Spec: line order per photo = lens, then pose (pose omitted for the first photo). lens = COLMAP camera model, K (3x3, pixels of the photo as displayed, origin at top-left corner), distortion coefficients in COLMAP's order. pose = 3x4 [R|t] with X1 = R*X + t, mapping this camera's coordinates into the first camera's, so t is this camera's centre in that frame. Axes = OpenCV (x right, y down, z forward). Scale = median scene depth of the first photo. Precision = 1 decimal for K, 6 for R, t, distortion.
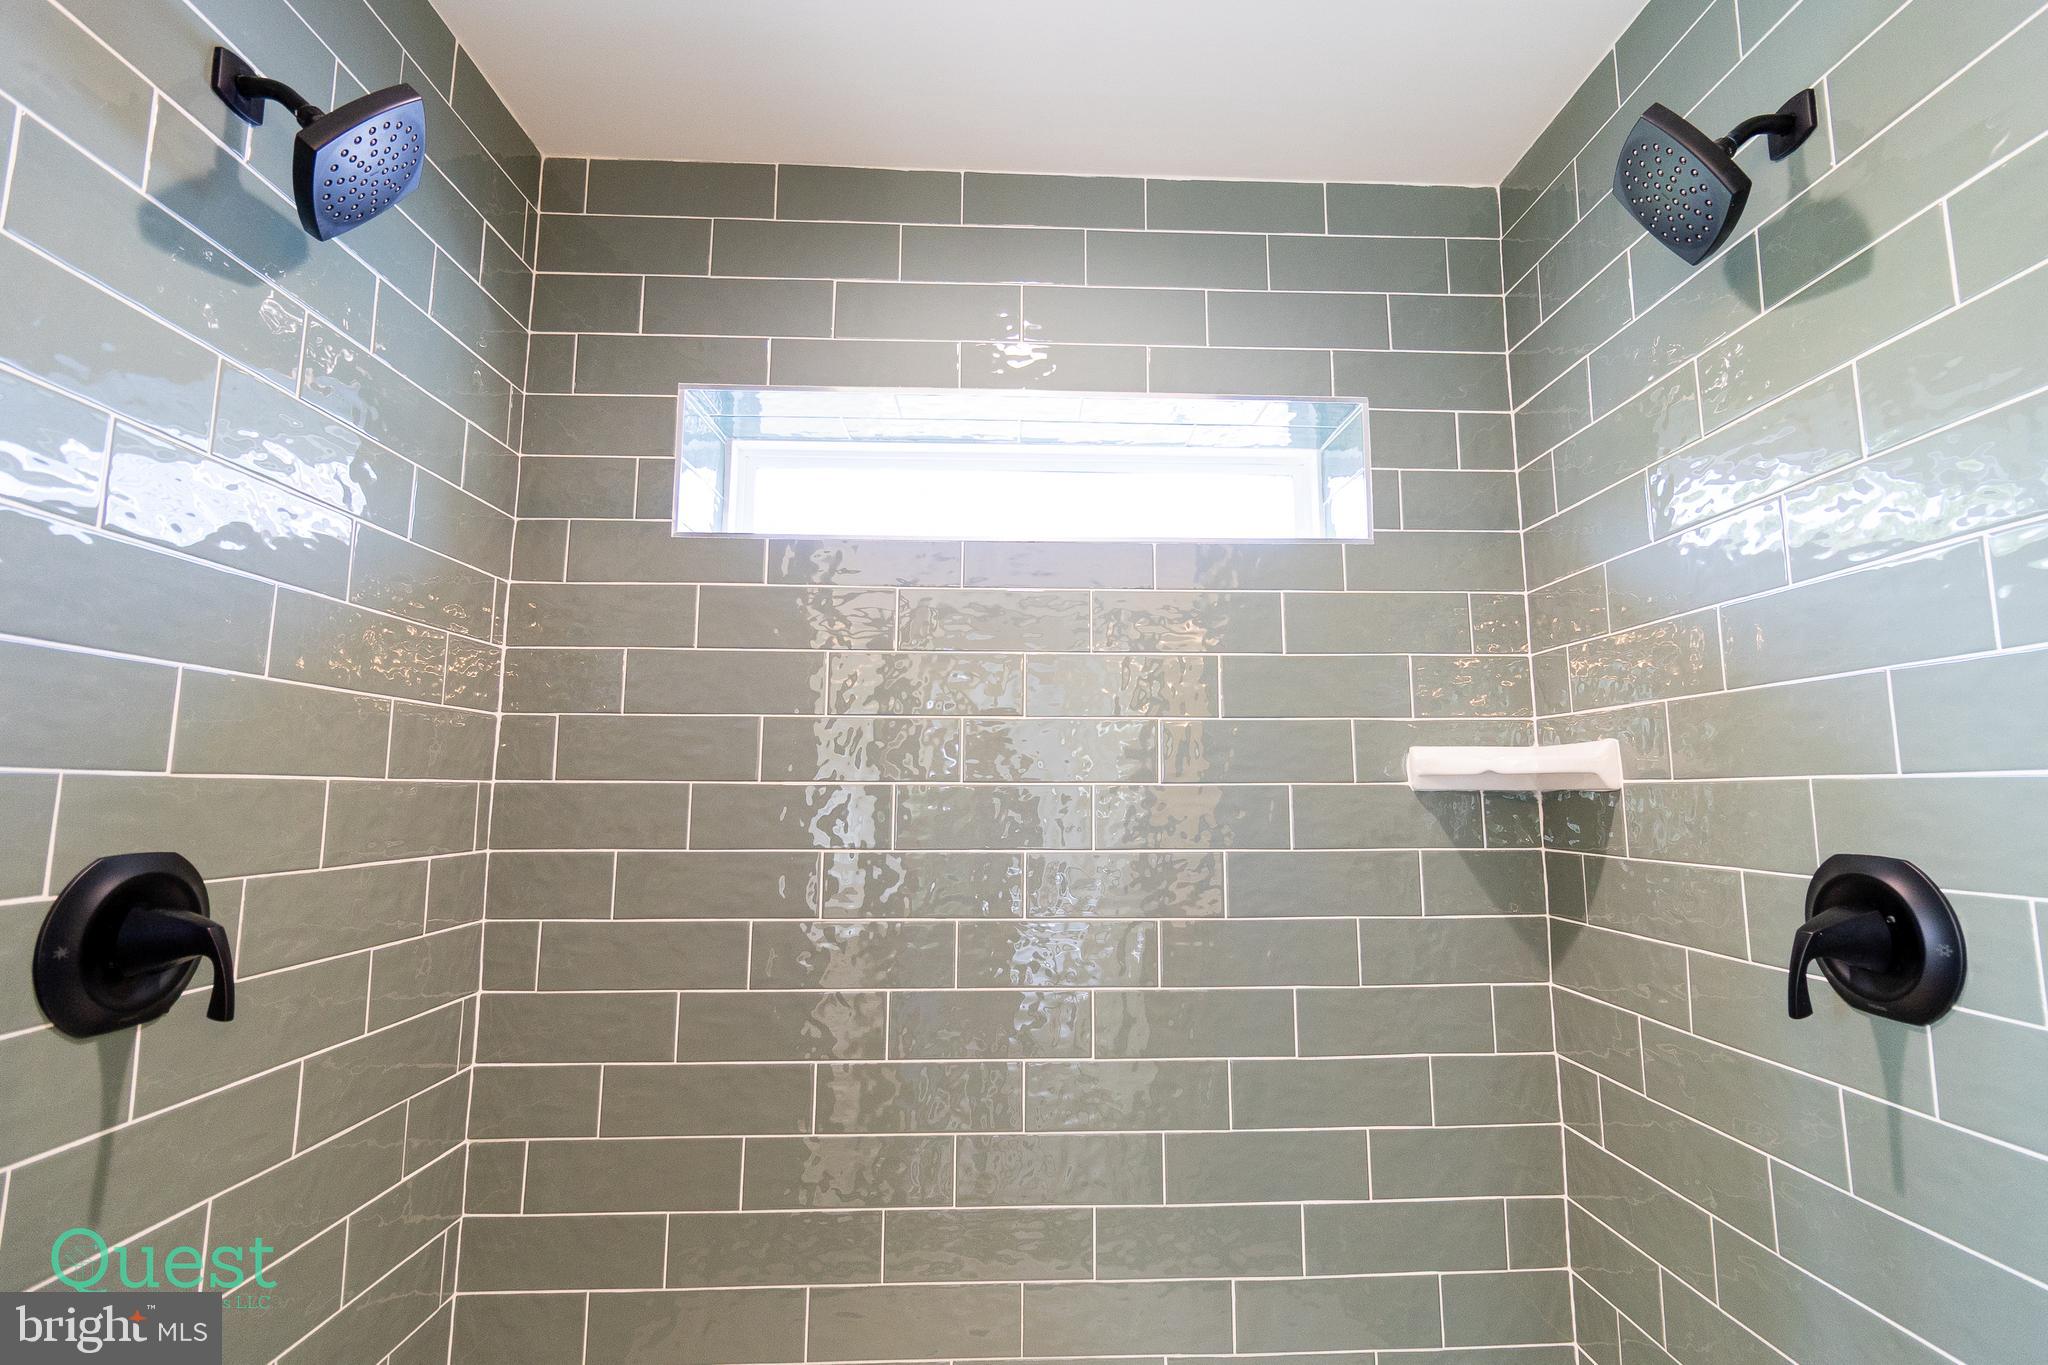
lens RADIAL K [[948.3, 0, 1039.4], [0, 948.3, 678.3], [0, 0, 1]] dist [-0.000724, 0.000214]
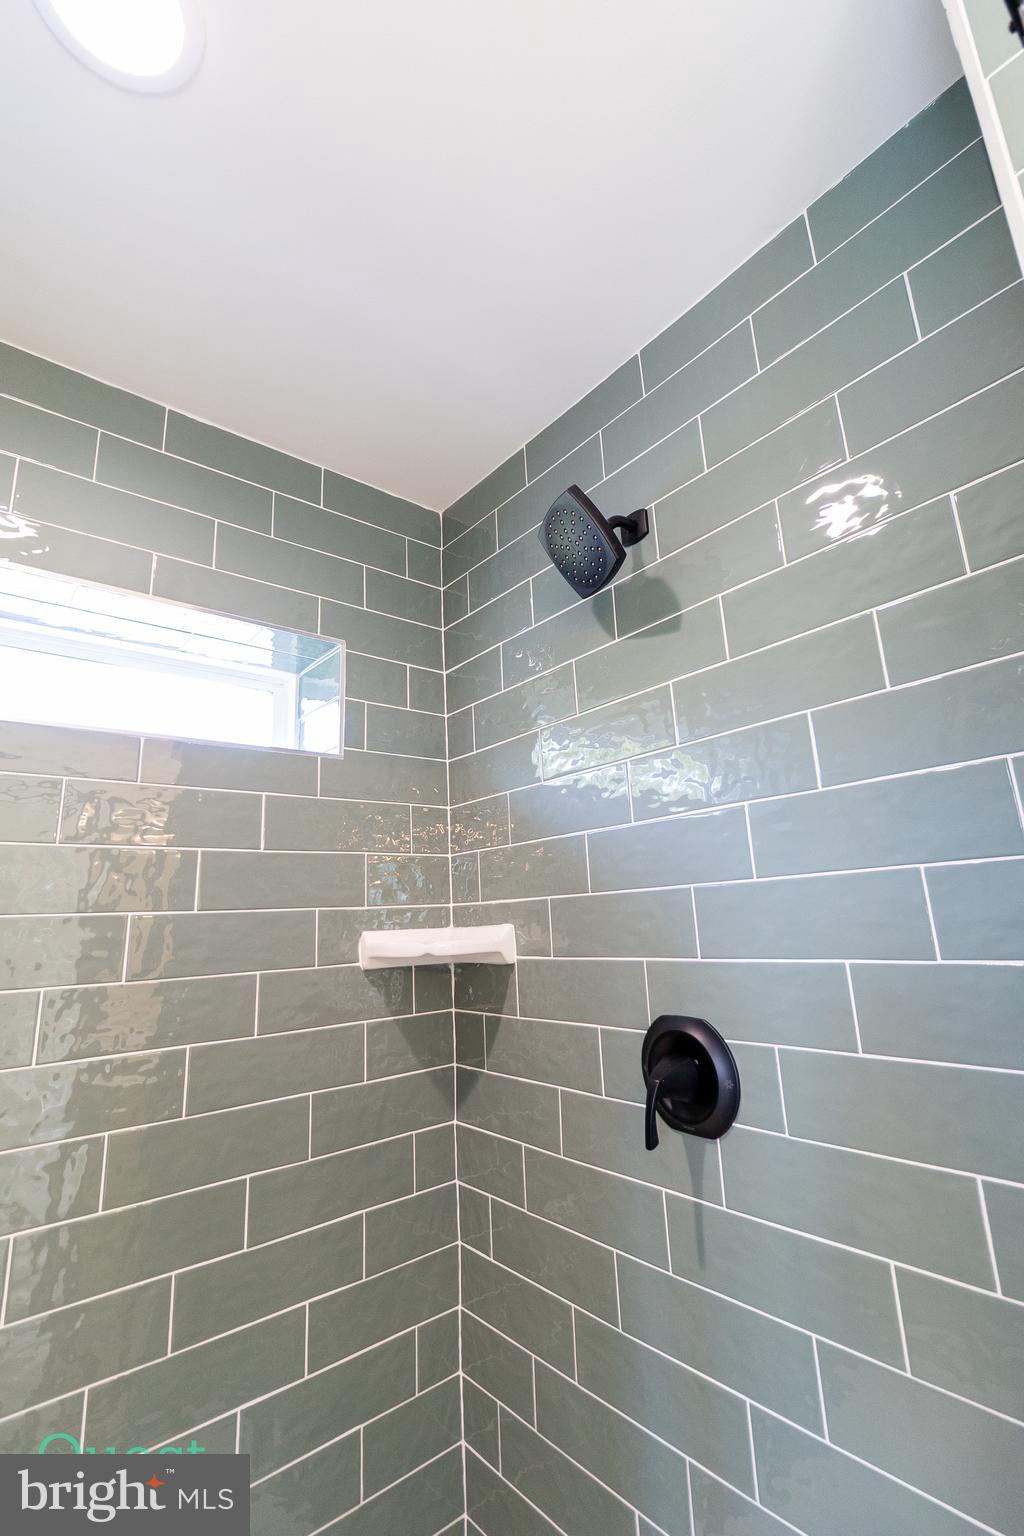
lens RADIAL K [[711.2, 0, 514.7], [0, 711.2, 743.6], [0, 0, 1]] dist [-0.000724, 0.000214]
pose [[0.795461, 0.113528, 0.595275, -0.016072], [-0.030007, 0.988469, -0.148418, -0.037194], [-0.605261, 0.100198, 0.789696, 0.166339]]
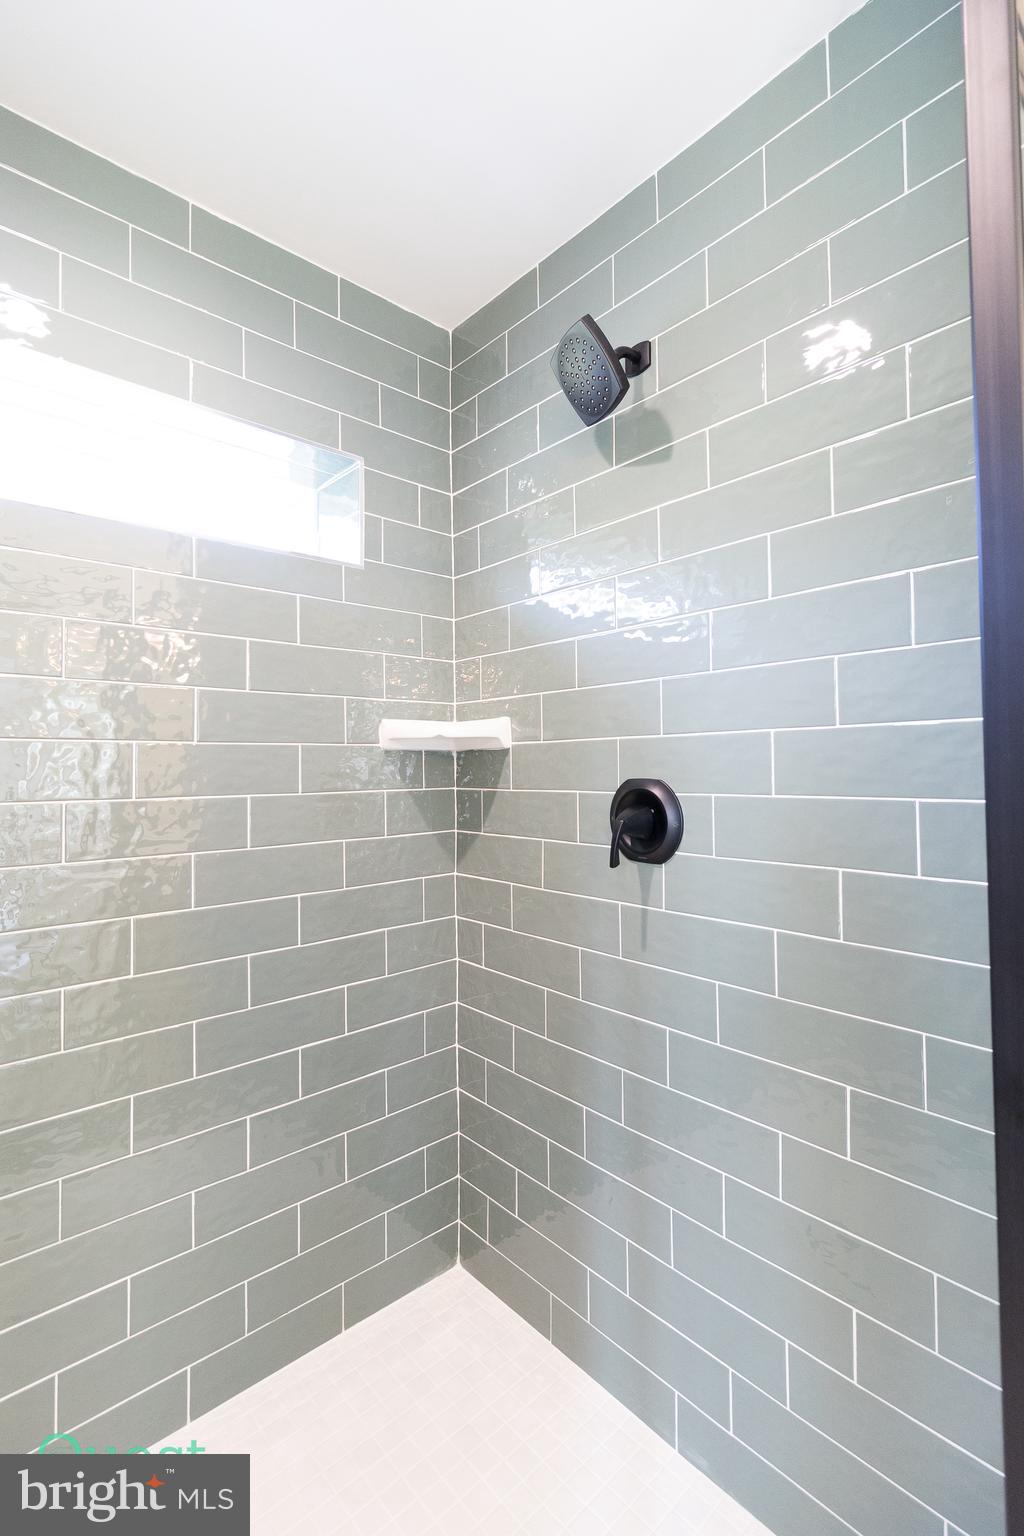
lens RADIAL K [[711.2, 0, 513.3], [0, 711.2, 754.3], [0, 0, 1]] dist [-0.000724, 0.000214]
pose [[0.771497, 0.005084, 0.636212, -0.142018], [-0.068406, 0.994834, 0.075001, 0.033731], [-0.632545, -0.101384, 0.767860, 0.060203]]
